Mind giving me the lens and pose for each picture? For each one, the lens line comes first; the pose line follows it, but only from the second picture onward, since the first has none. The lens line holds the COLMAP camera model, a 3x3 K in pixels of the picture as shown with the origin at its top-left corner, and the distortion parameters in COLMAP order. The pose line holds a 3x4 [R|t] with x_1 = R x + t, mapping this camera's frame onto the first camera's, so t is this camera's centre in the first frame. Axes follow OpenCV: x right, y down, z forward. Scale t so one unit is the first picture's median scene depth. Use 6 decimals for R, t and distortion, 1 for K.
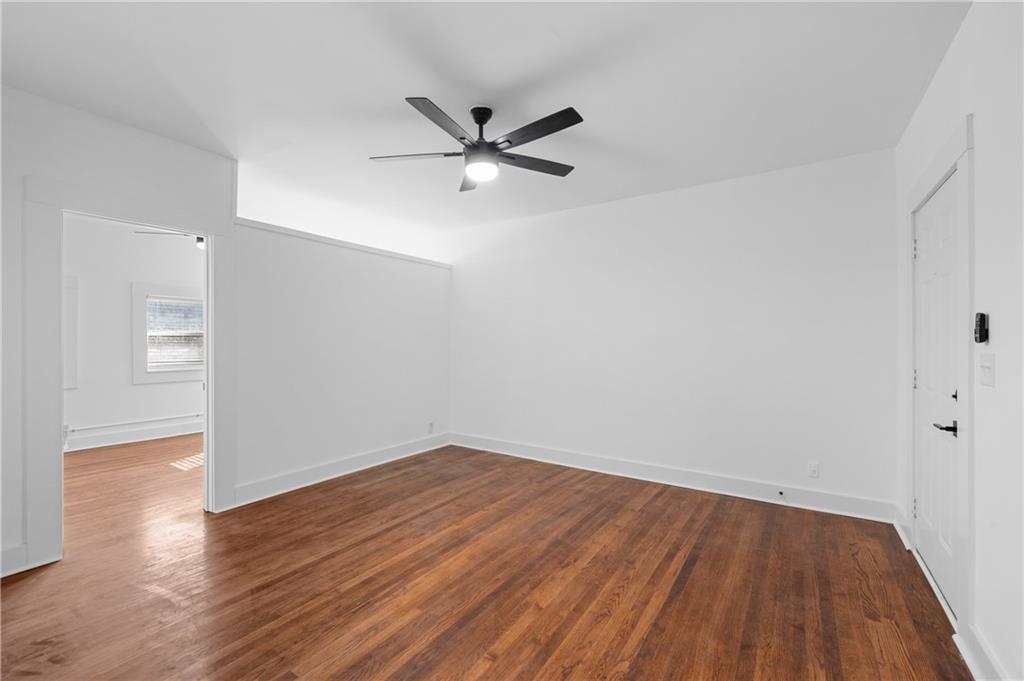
lens RADIAL K [[432.2, 0, 513.6], [0, 432.2, 341.3], [0, 0, 1]] dist [0.000565, -0.000366]
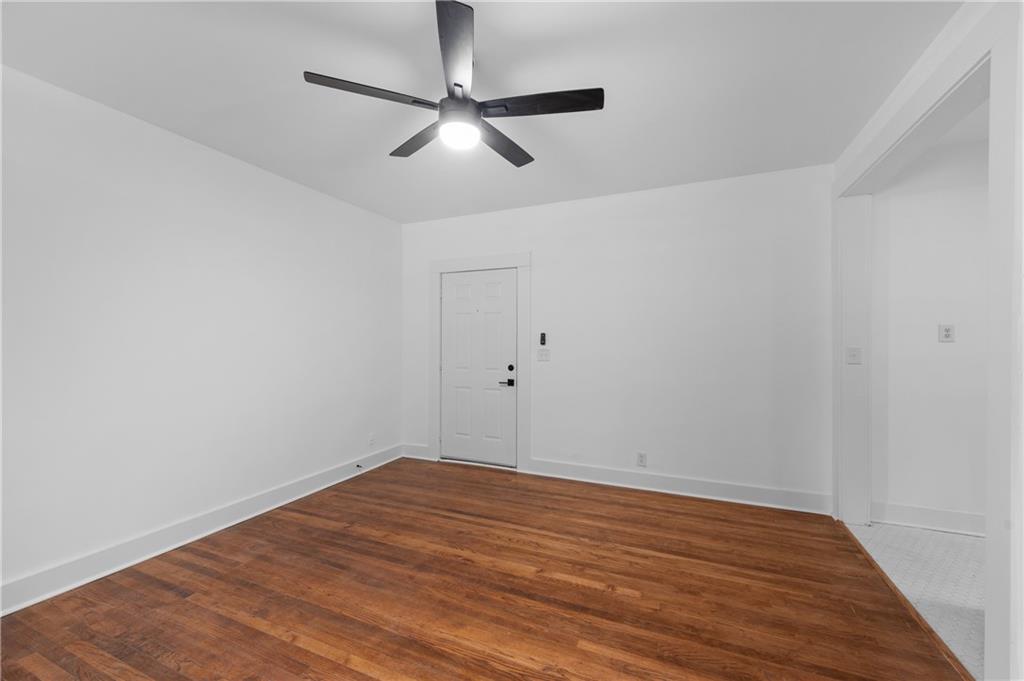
lens RADIAL K [[409.6, 0, 508.7], [0, 409.6, 342.0], [0, 0, 1]] dist [-0.002312, 0.000391]
pose [[-0.166339, -0.001279, 0.986068, -0.742464], [0.002362, 0.999996, 0.001696, -0.008592], [-0.986066, 0.002611, -0.166336, 0.917015]]
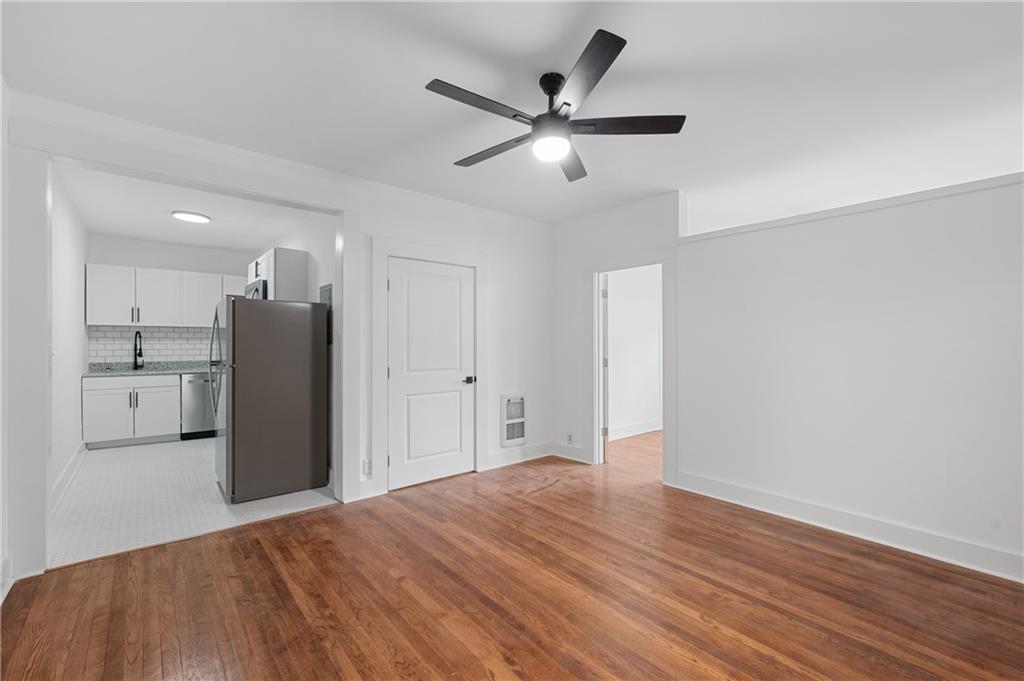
lens RADIAL K [[432.2, 0, 510.7], [0, 432.2, 346.1], [0, 0, 1]] dist [0.000565, -0.000366]
pose [[-0.284769, 0.004066, -0.958587, 0.690047], [-0.005091, 0.999970, 0.005754, -0.002484], [0.958583, 0.006519, -0.284740, 1.034199]]
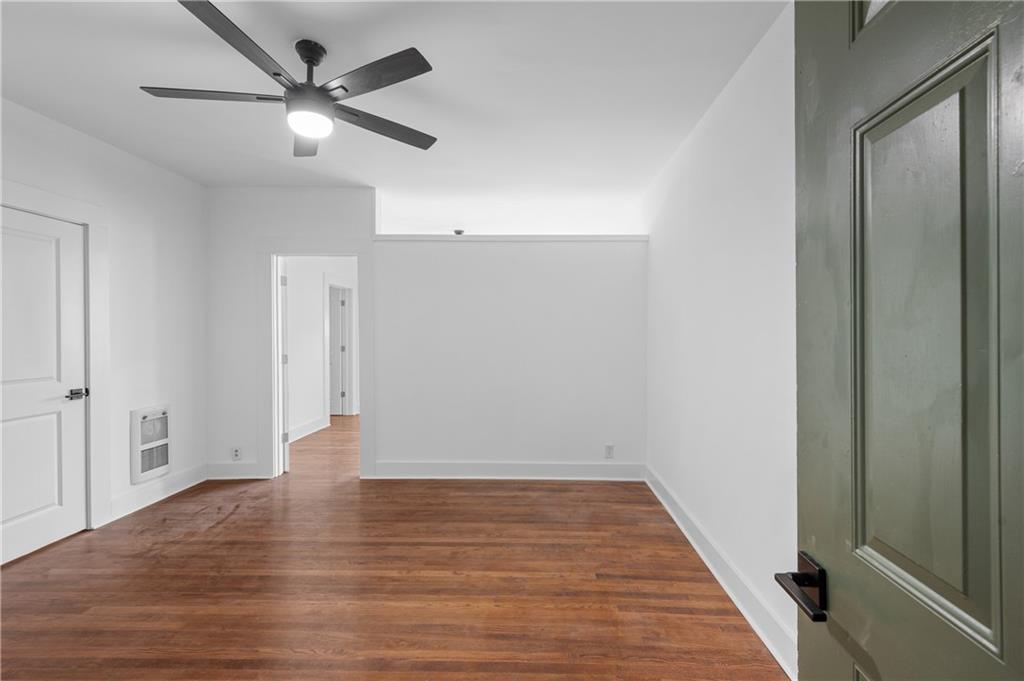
lens RADIAL K [[453.4, 0, 532.0], [0, 453.4, 337.7], [0, 0, 1]] dist [-0.000049, -0.000153]
pose [[0.543915, 0.005411, -0.839123, 0.733694], [-0.003075, 0.999985, 0.004455, -0.013033], [0.839135, 0.000158, 0.543924, 0.785652]]
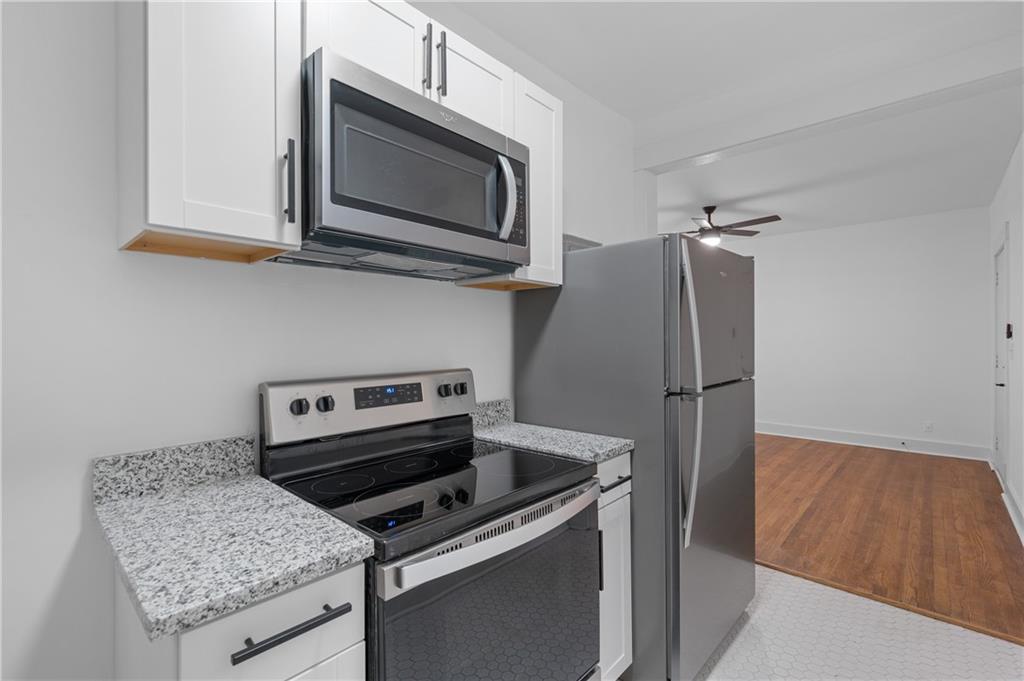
lens RADIAL K [[469.4, 0, 514.3], [0, 469.4, 340.1], [0, 0, 1]] dist [0.008855, -0.000306]
pose [[0.988920, -0.001618, -0.148441, -0.505381], [0.002180, 0.999991, 0.003624, -0.000599], [0.148433, -0.003907, 0.988915, -0.881810]]
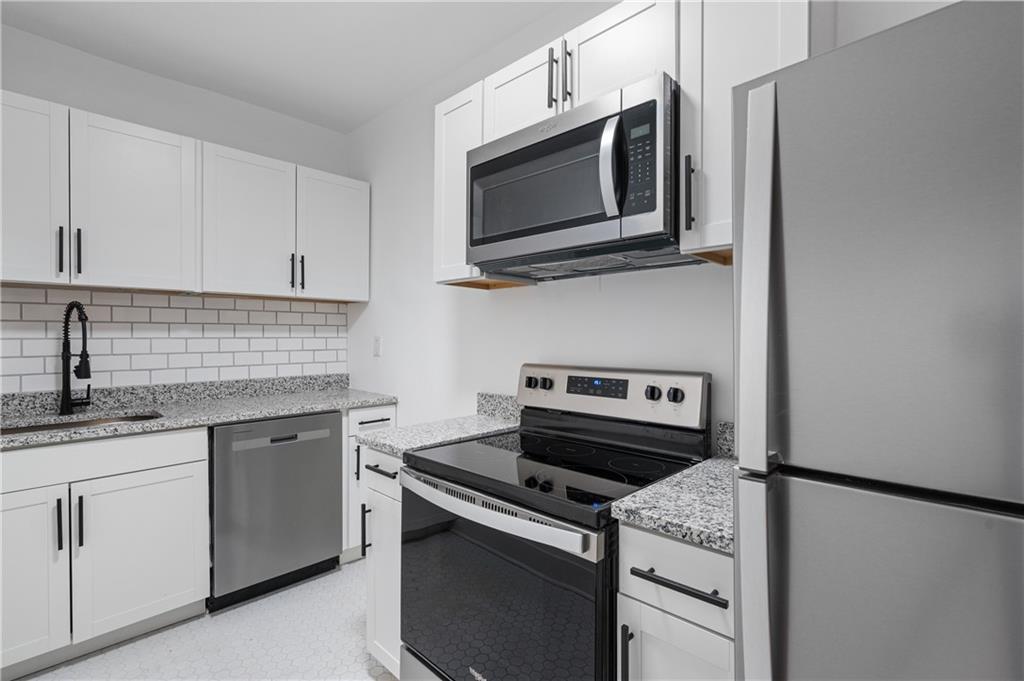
lens RADIAL K [[469.4, 0, 515.4], [0, 469.4, 338.9], [0, 0, 1]] dist [0.008855, -0.000306]
pose [[-0.188714, 0.000142, -0.982032, -0.115938], [-0.002486, 0.999997, 0.000622, 0.004891], [0.982029, 0.002559, -0.188713, -0.332705]]
